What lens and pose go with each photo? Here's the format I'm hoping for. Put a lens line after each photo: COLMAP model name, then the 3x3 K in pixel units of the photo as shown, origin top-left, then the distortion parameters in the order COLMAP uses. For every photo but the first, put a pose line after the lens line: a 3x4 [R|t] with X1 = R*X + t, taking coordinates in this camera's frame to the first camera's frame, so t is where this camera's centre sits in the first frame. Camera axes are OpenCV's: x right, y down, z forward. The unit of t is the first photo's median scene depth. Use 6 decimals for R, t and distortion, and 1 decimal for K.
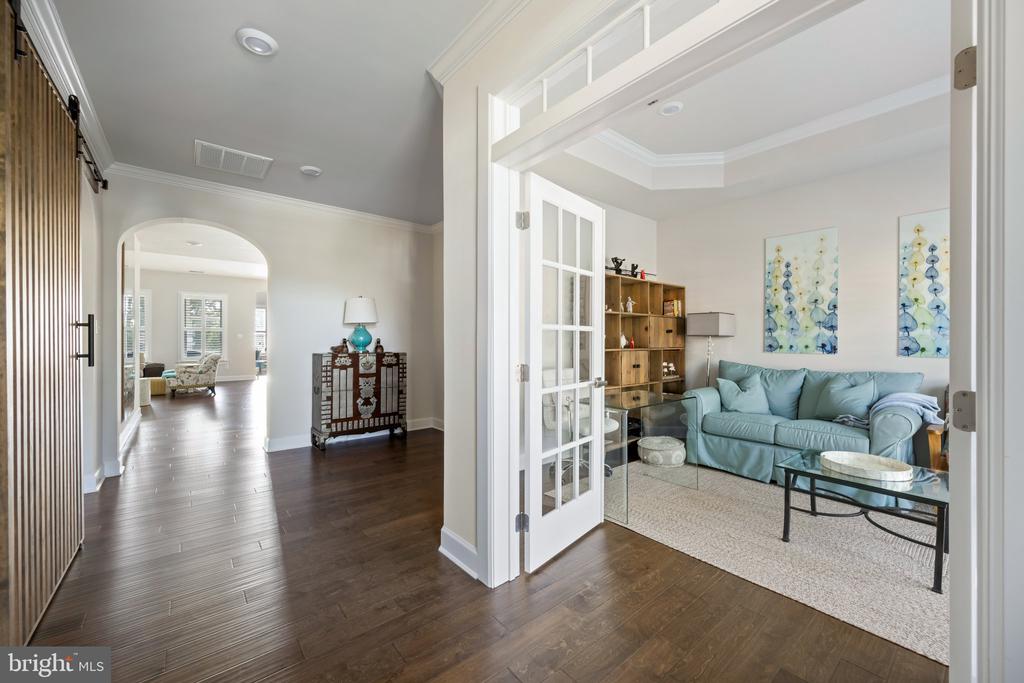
lens RADIAL K [[407.6, 0, 512.0], [0, 407.6, 341.5], [0, 0, 1]] dist [0.001677, 0.000146]
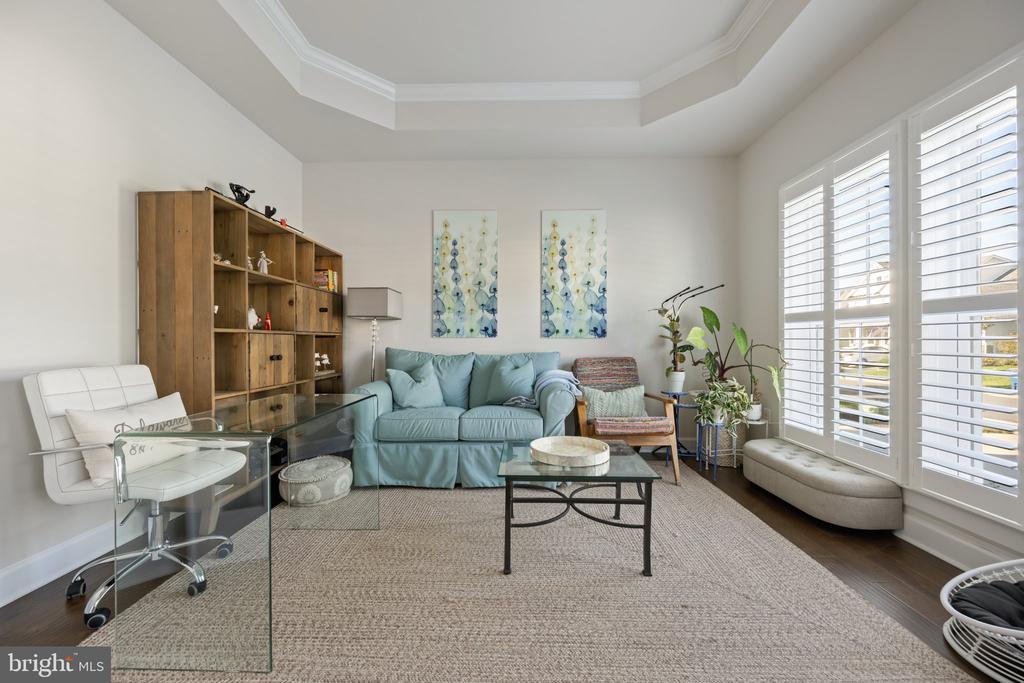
lens RADIAL K [[396.1, 0, 509.5], [0, 396.1, 339.5], [0, 0, 1]] dist [-0.001926, -0.000202]
pose [[0.656036, -0.001164, 0.754729, 0.079249], [0.007953, 0.999954, -0.005371, 0.040323], [-0.754688, 0.009526, 0.656015, 0.327059]]
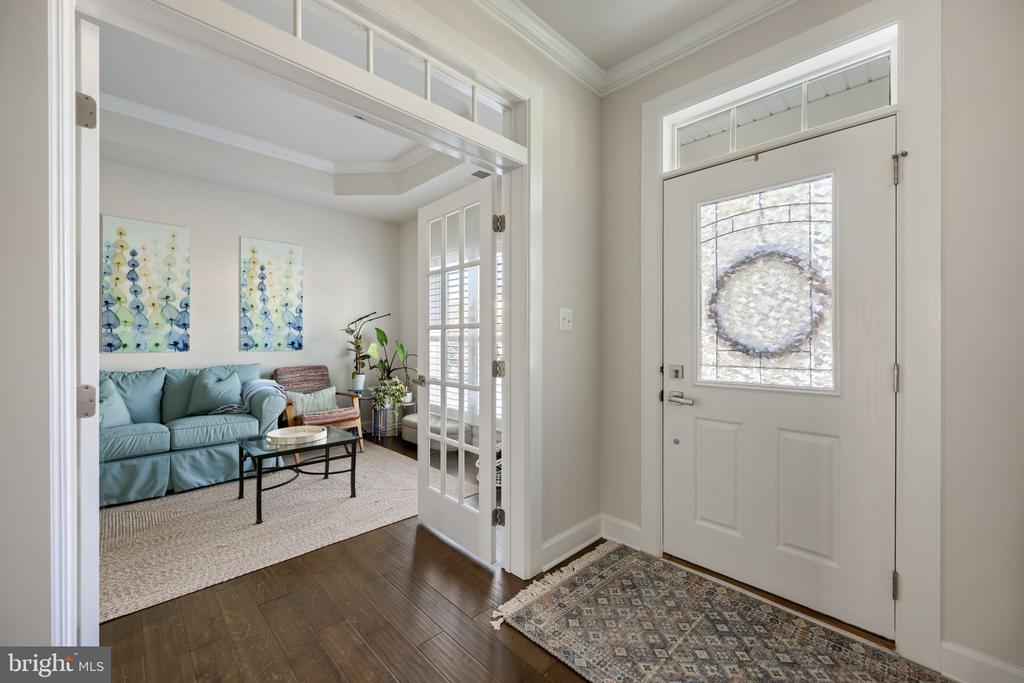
lens RADIAL K [[407.6, 0, 512.0], [0, 407.6, 341.5], [0, 0, 1]] dist [0.001677, 0.000146]
pose [[-0.091848, -0.010956, 0.995713, -0.298140], [0.001950, 0.999936, 0.011182, -0.003994], [-0.995771, 0.002969, -0.091821, 0.271282]]
